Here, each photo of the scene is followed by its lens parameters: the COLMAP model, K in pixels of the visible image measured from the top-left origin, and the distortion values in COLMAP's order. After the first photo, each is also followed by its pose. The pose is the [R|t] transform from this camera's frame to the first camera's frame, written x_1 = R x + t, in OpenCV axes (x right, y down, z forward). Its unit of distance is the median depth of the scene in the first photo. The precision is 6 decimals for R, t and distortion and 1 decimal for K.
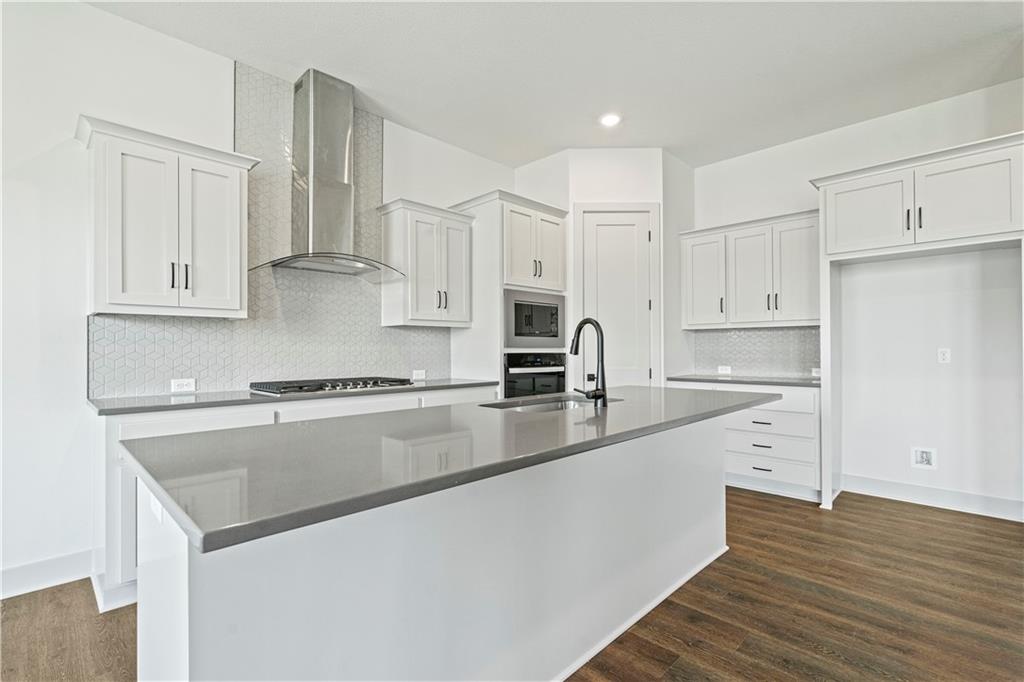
lens RADIAL K [[470.9, 0, 511.0], [0, 470.9, 341.5], [0, 0, 1]] dist [-0.002953, 0.001426]
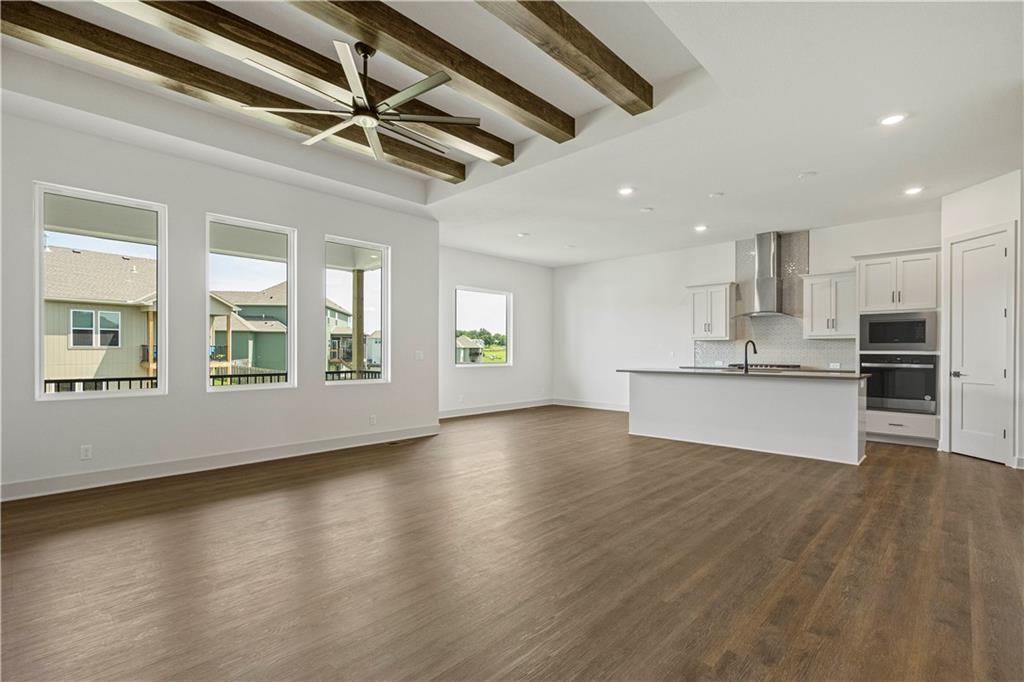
lens RADIAL K [[470.9, 0, 507.3], [0, 470.9, 349.4], [0, 0, 1]] dist [-0.002953, 0.001426]
pose [[0.015639, 0.001758, -0.999876, 1.607494], [0.018392, 0.999829, 0.002046, -0.017268], [0.999709, -0.018422, 0.015604, -0.255778]]
